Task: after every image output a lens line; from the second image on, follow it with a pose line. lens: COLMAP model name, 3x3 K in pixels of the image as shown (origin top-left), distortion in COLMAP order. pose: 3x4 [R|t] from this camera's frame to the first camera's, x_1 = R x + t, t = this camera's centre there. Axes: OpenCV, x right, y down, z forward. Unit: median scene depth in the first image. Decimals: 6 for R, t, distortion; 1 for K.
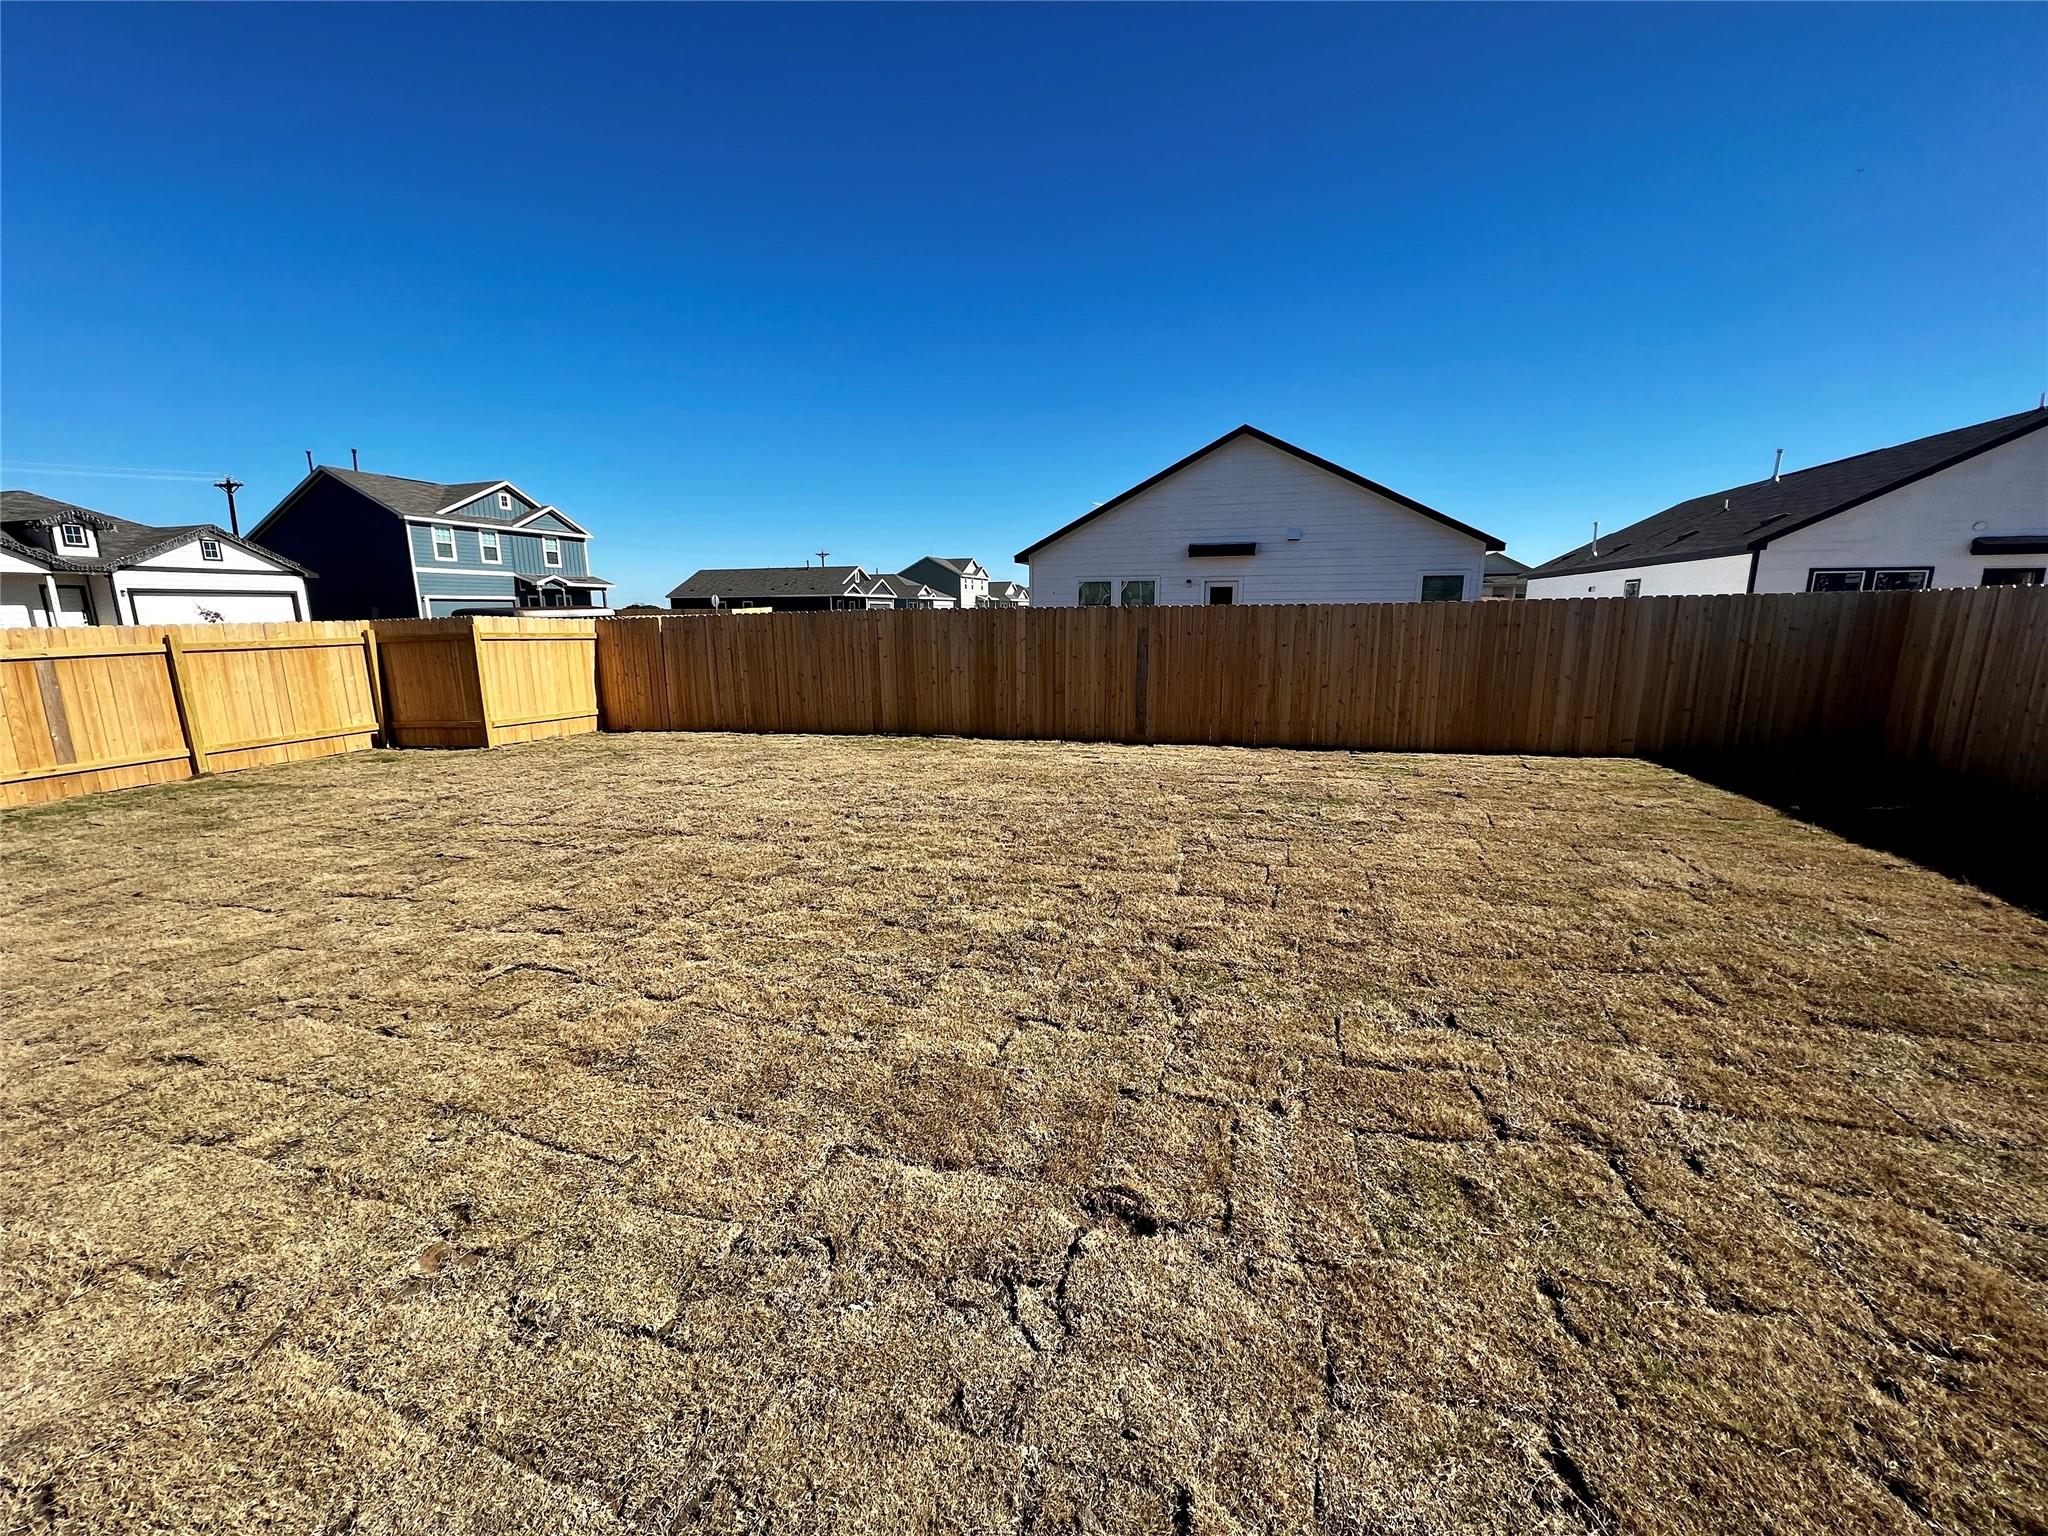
lens RADIAL K [[814.7, 0, 1024.0], [0, 814.7, 768.0], [0, 0, 1]] dist [0.001159, 0.000715]
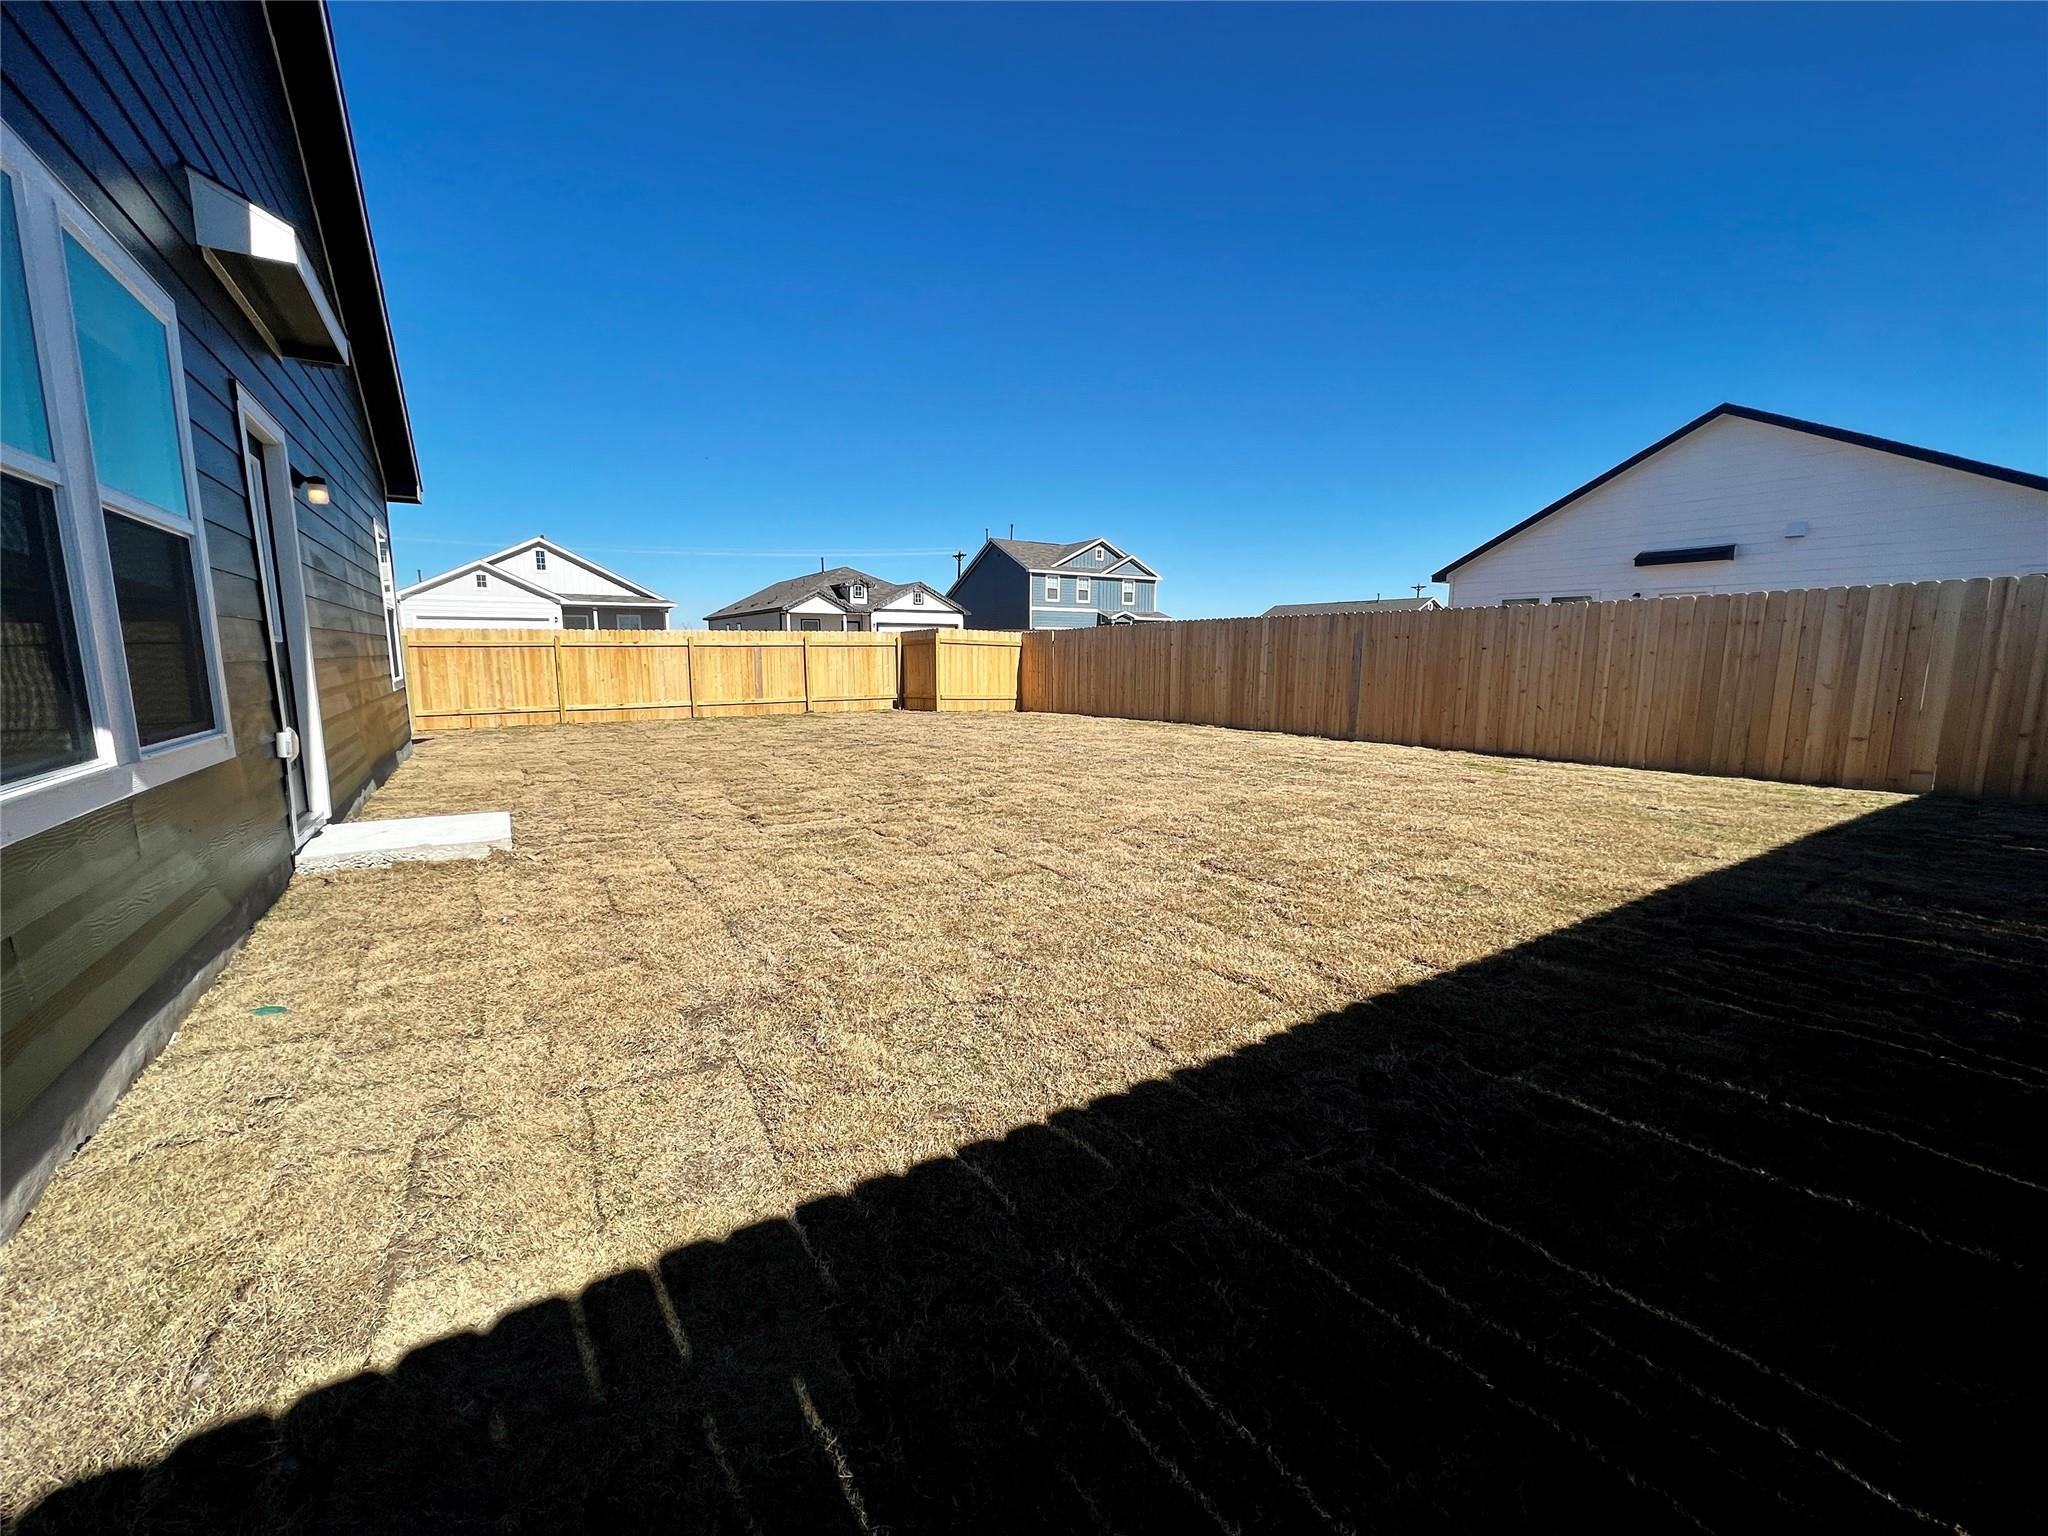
lens RADIAL K [[814.7, 0, 1024.0], [0, 814.7, 768.0], [0, 0, 1]] dist [0.001159, 0.000715]
pose [[0.759376, 0.103235, -0.642410, 0.410535], [-0.131384, 0.991323, 0.004000, 0.046166], [0.637249, 0.081366, 0.766351, -0.069253]]
